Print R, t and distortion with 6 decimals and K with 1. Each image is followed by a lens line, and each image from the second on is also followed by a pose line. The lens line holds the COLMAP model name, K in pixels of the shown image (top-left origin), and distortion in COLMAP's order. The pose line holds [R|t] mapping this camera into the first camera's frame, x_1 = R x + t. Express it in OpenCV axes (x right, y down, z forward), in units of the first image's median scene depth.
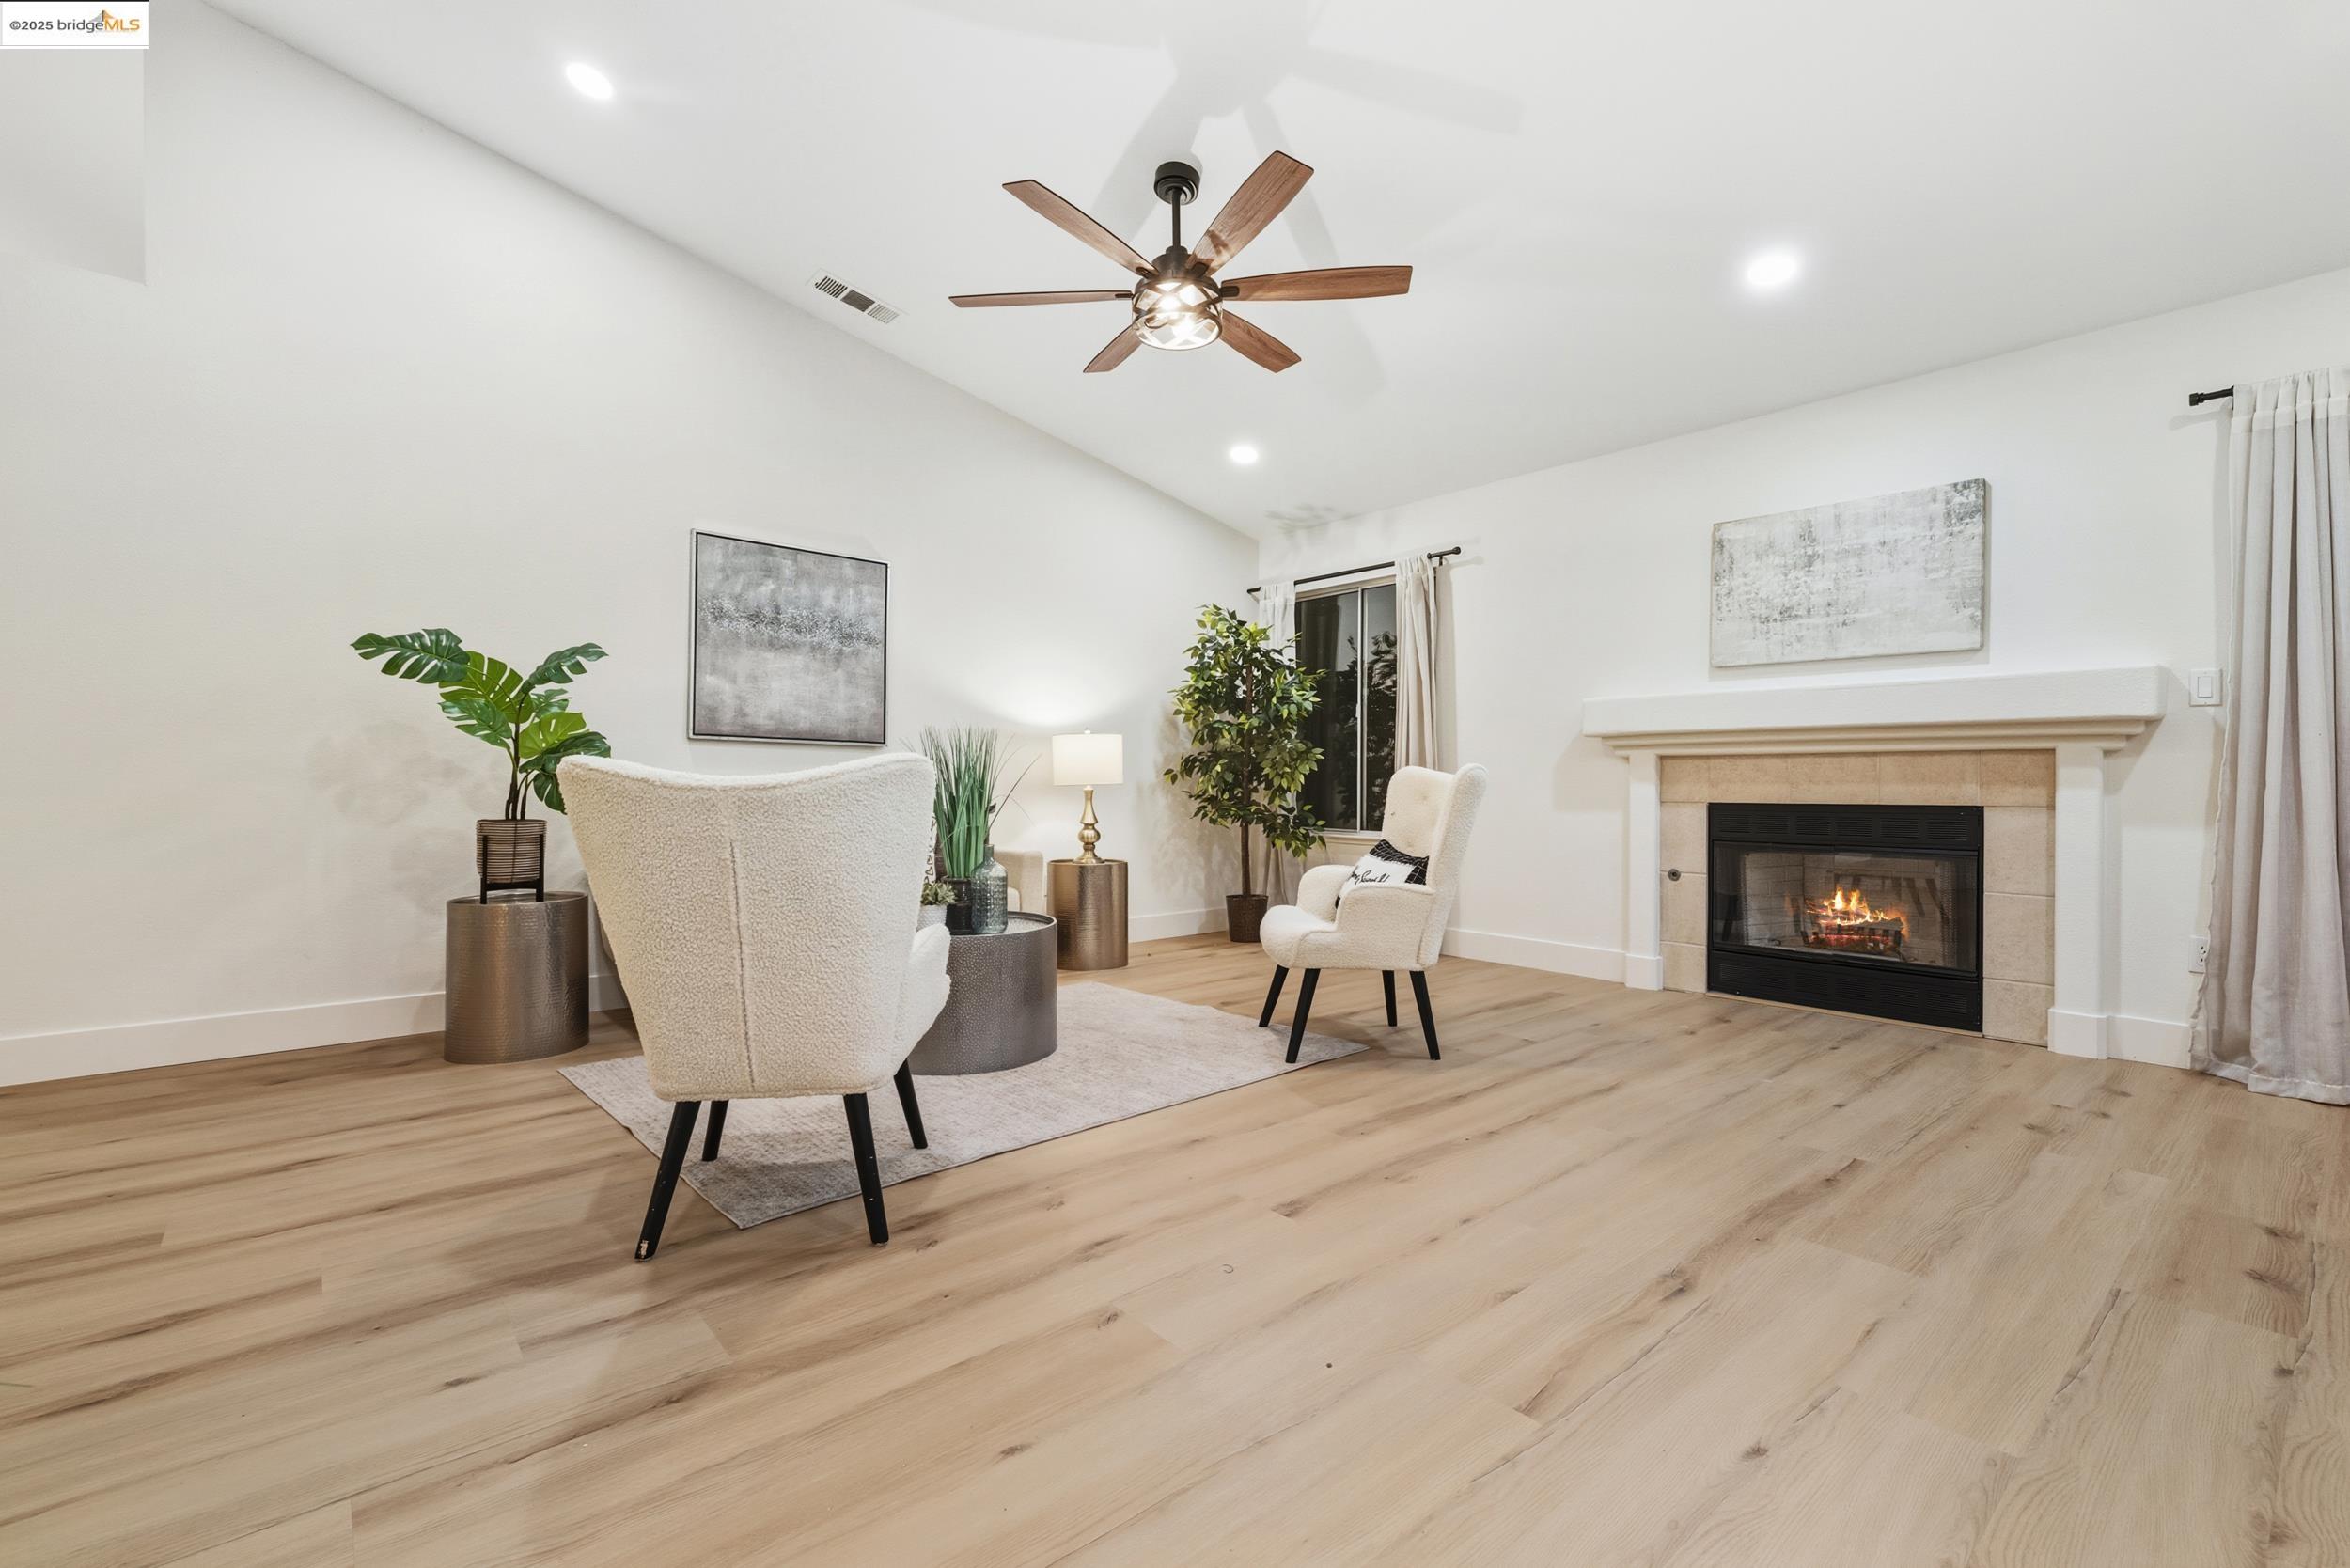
lens RADIAL K [[1021.1, 0, 1163.7], [0, 1021.1, 777.7], [0, 0, 1]] dist [-0.003213, 0.002682]
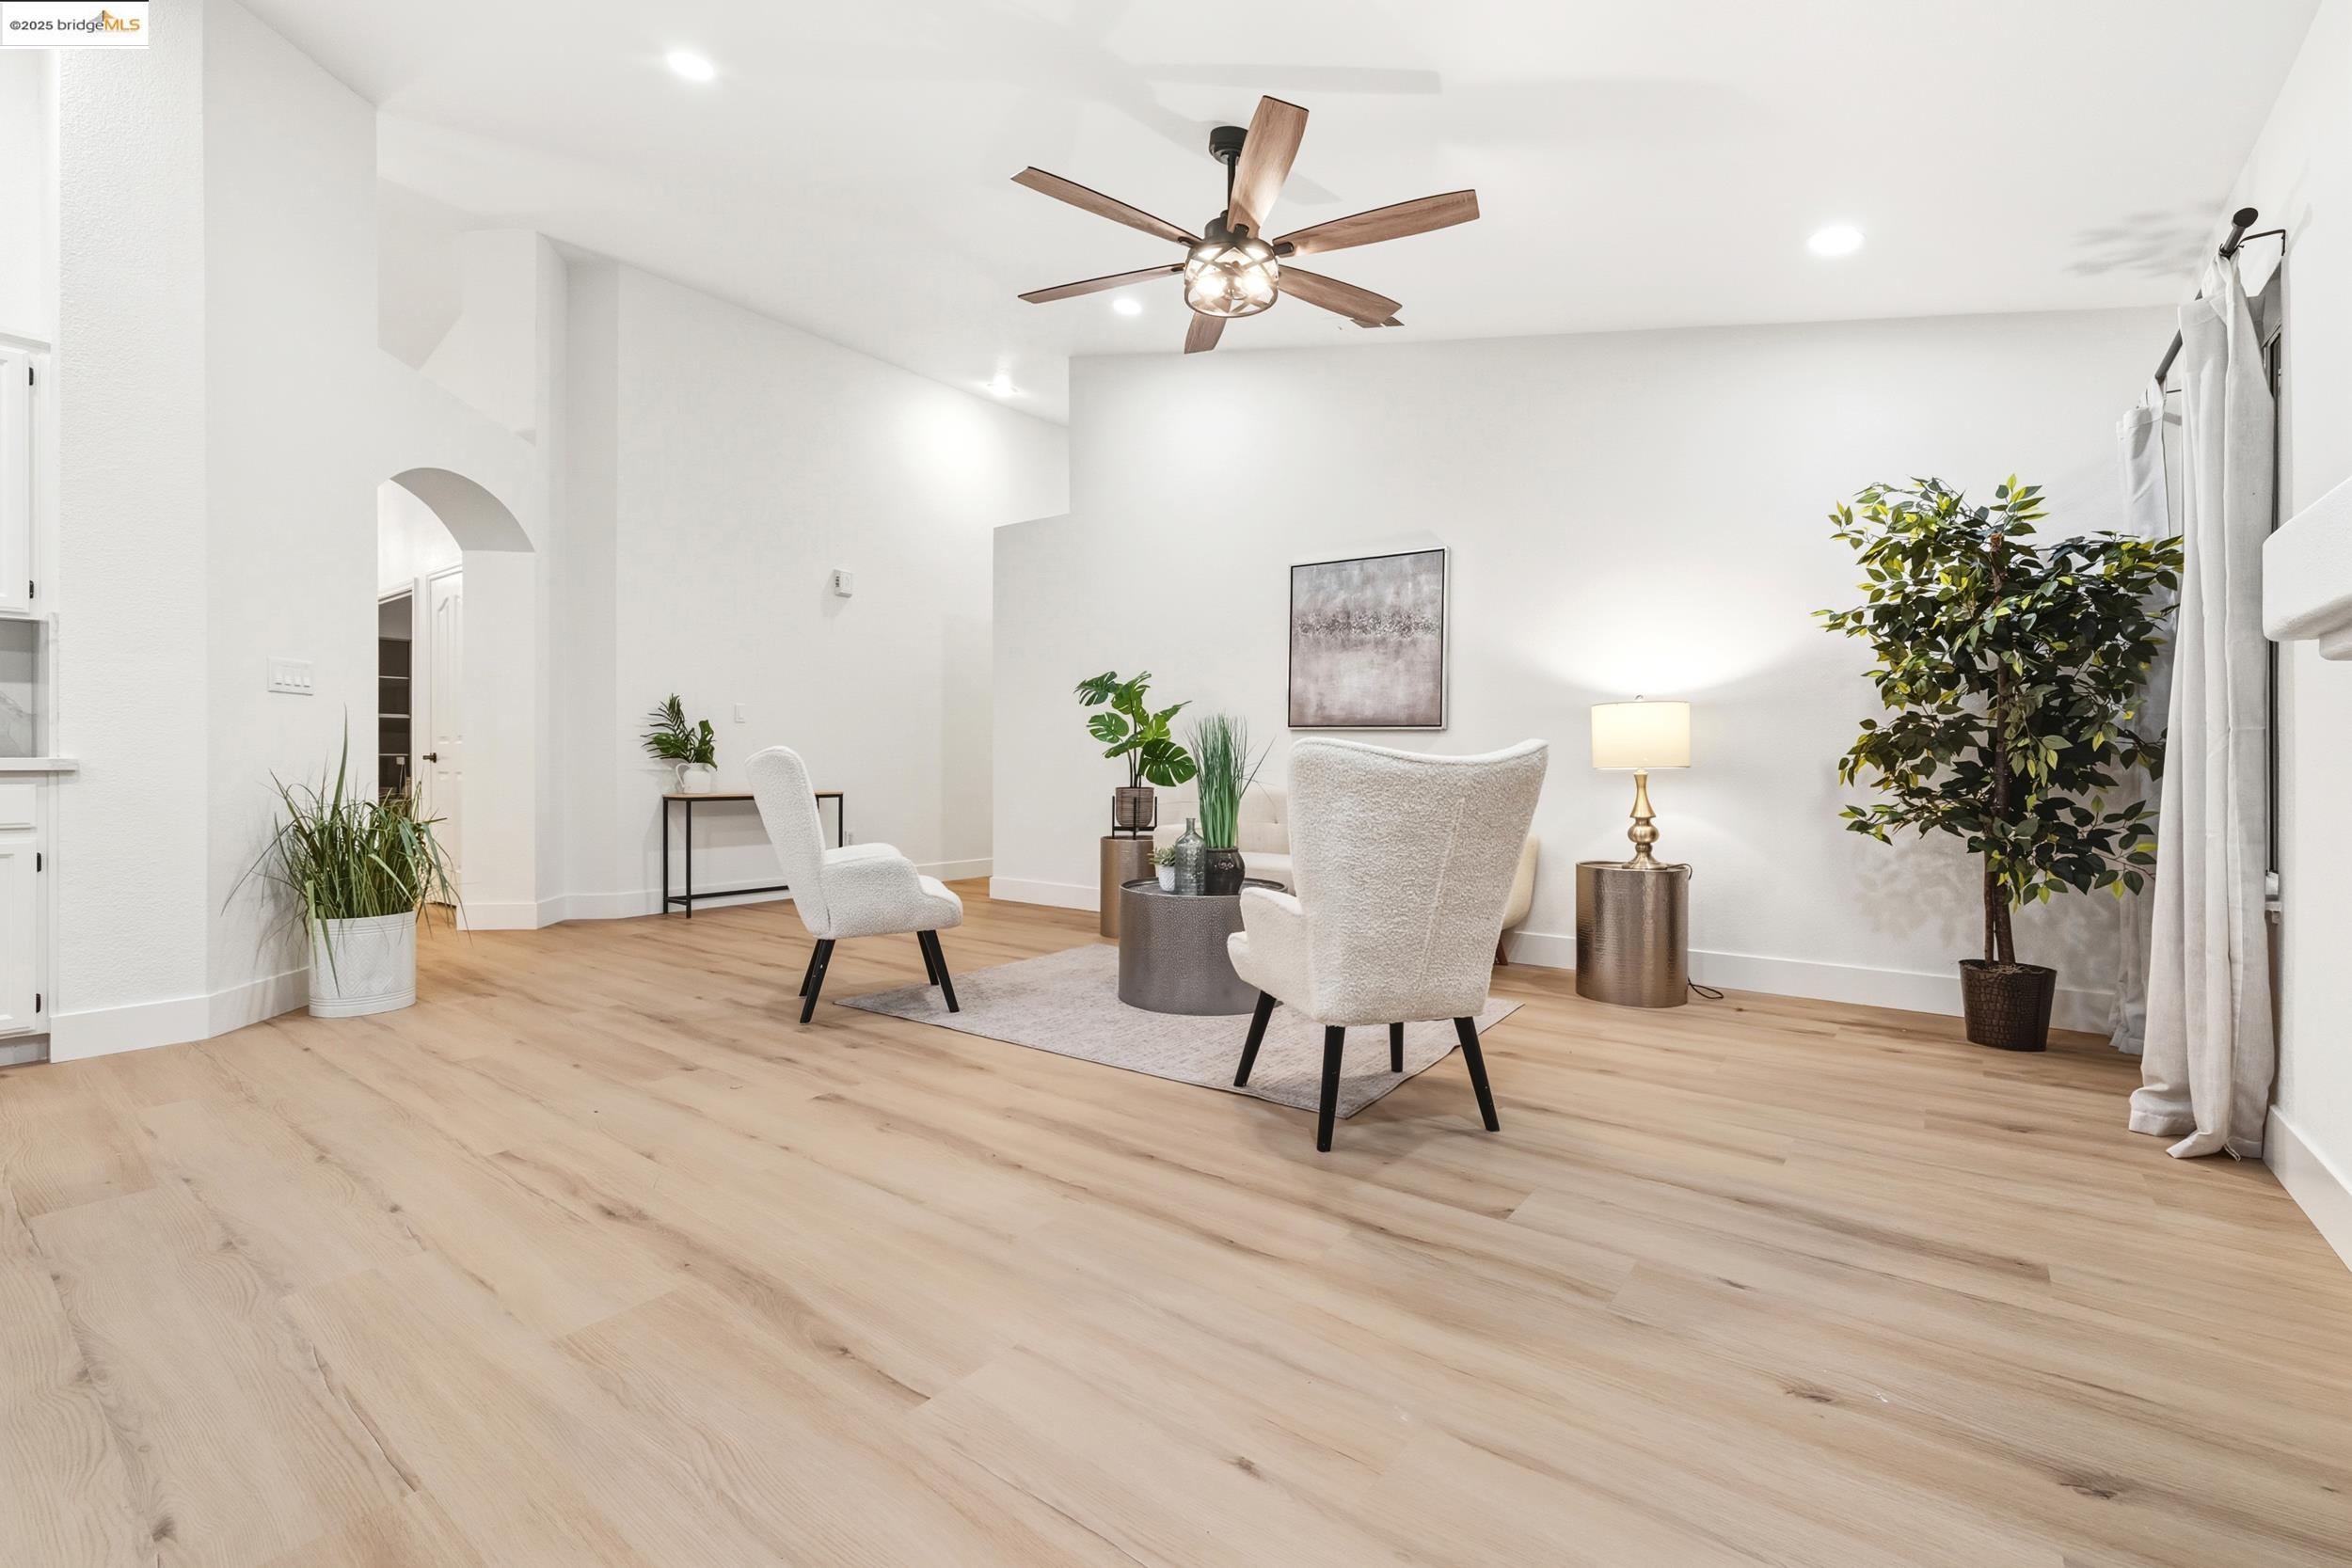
lens RADIAL K [[1021.8, 0, 1168.0], [0, 1021.8, 758.0], [0, 0, 1]] dist [-0.003213, 0.002682]
pose [[0.210094, -0.005240, -0.977667, 0.895755], [0.000966, 0.999986, -0.005152, 0.003889], [0.977681, 0.000139, 0.210097, 0.703288]]
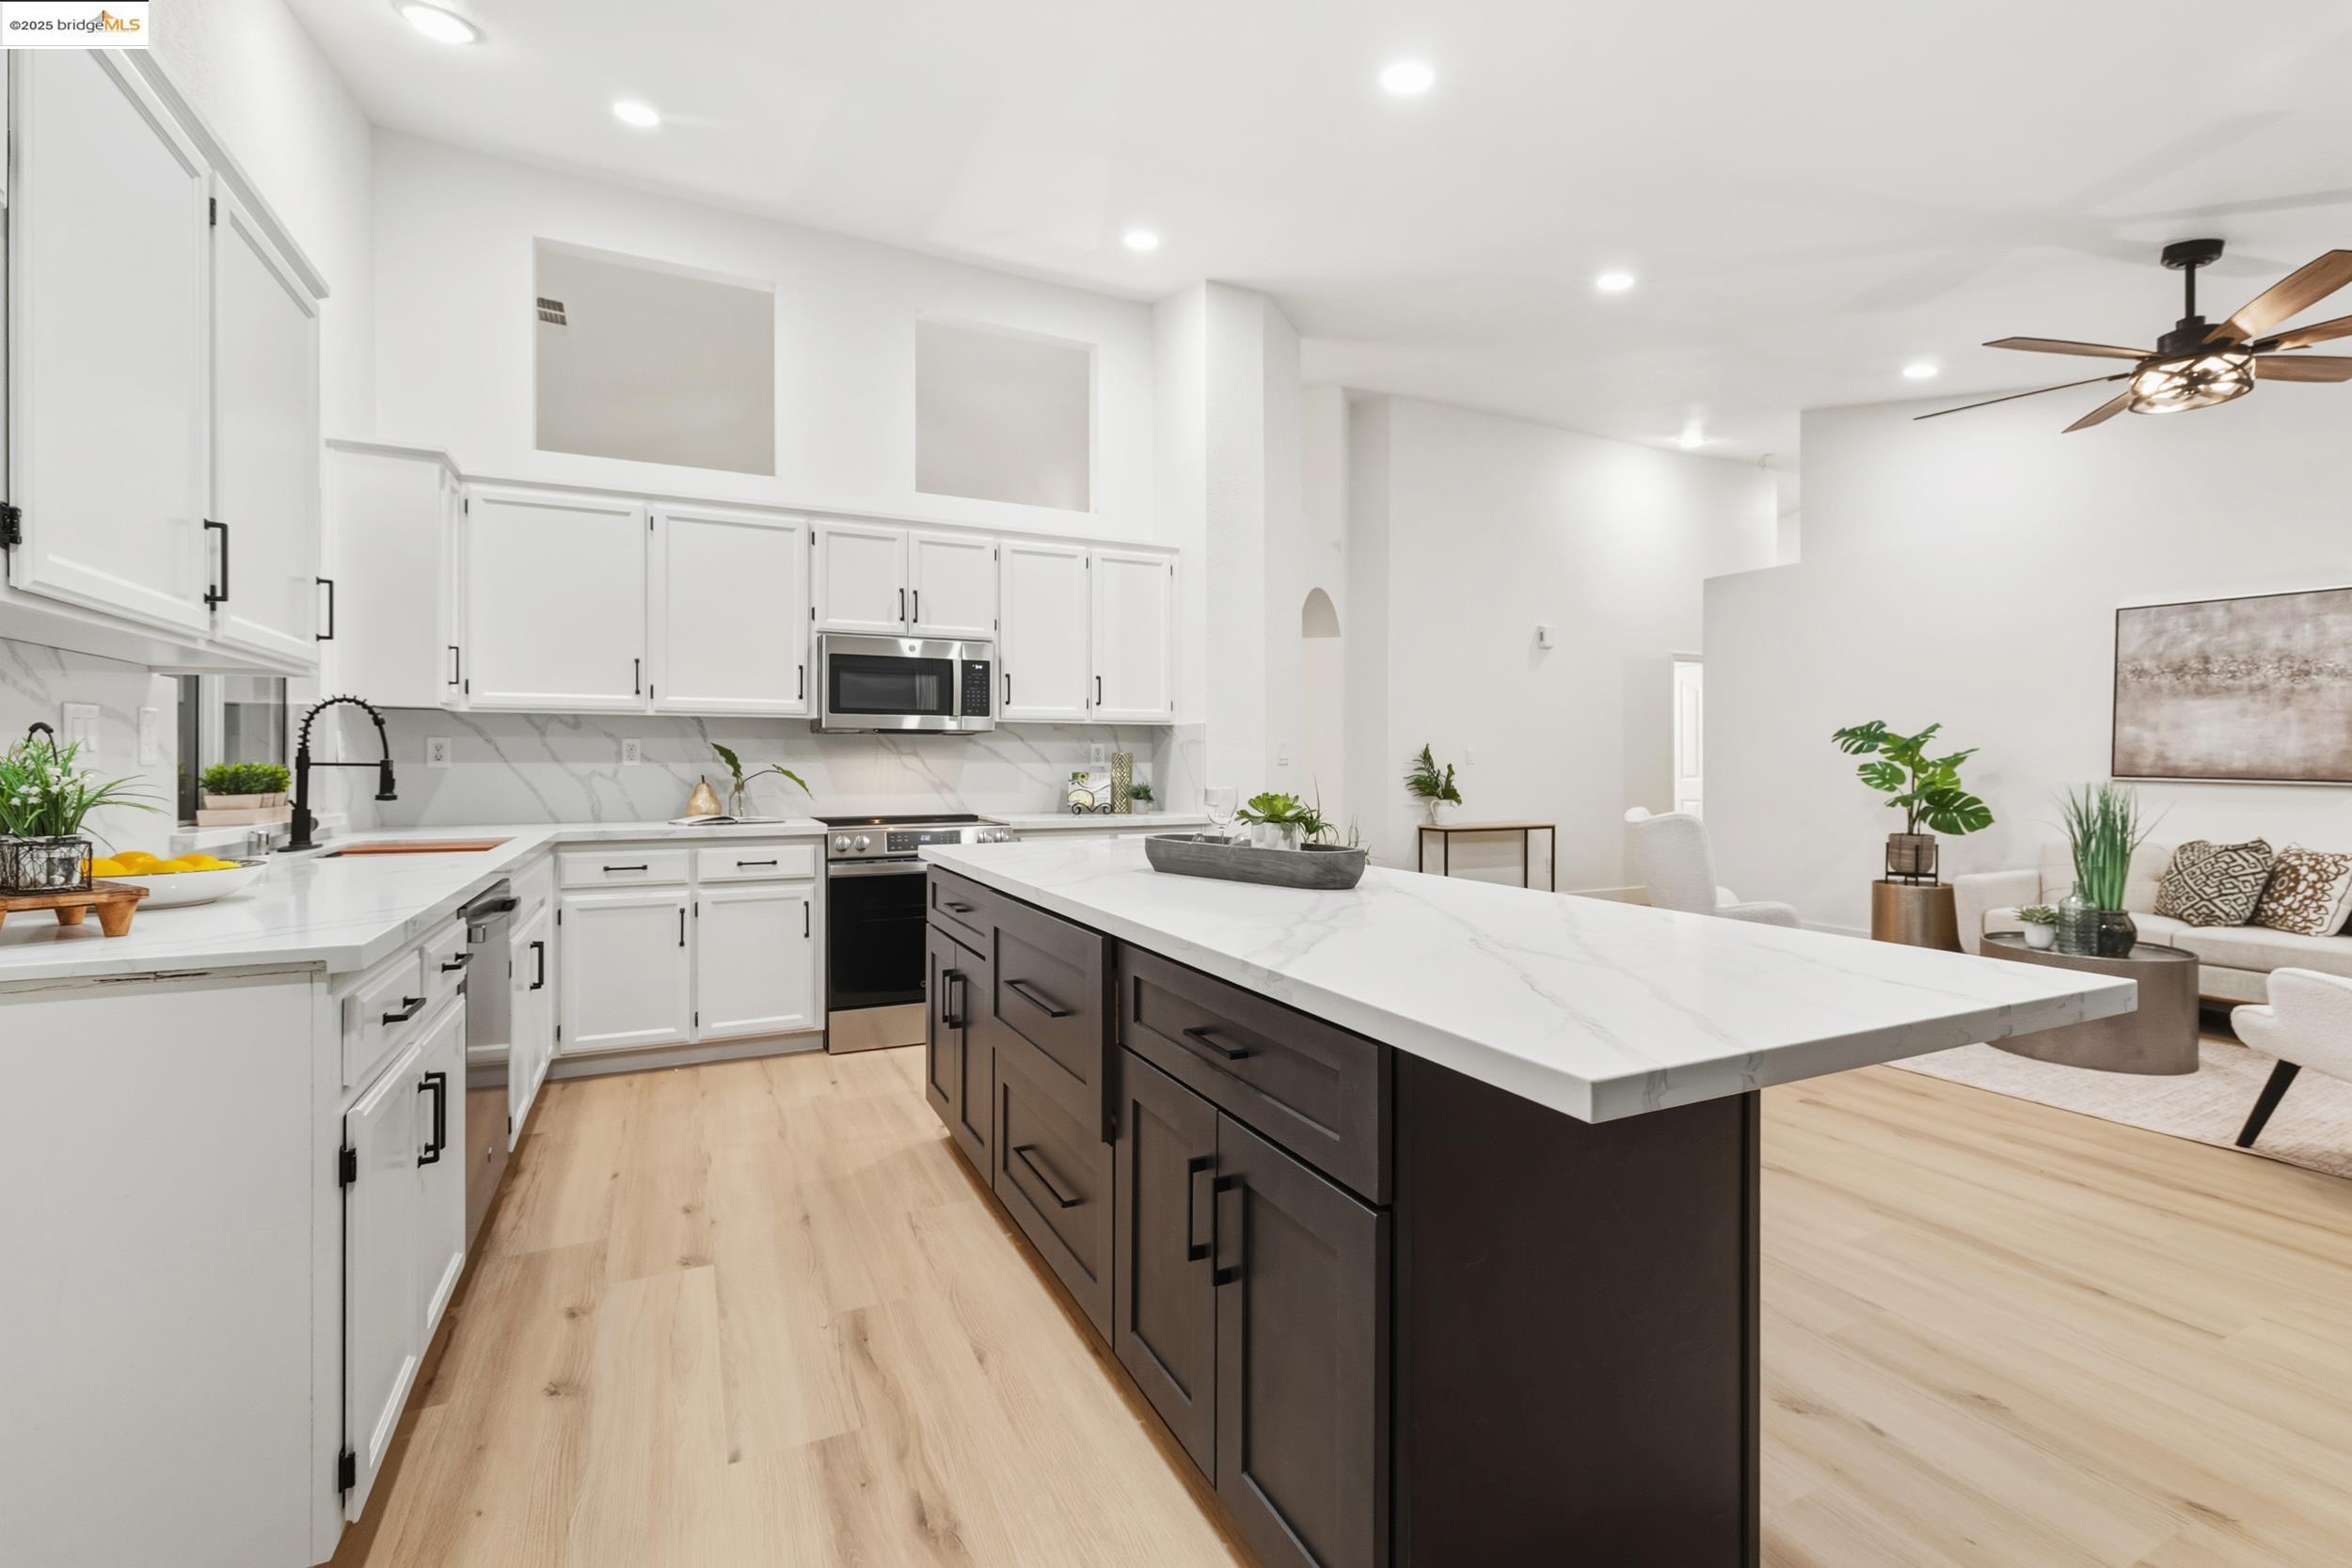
lens RADIAL K [[1021.8, 0, 1174.7], [0, 1021.8, 766.2], [0, 0, 1]] dist [-0.003213, 0.002682]
pose [[-0.244522, 0.000563, -0.969644, 1.186615], [0.002018, 0.999998, 0.000071, -0.068053], [0.969642, -0.001939, -0.244523, 0.257163]]
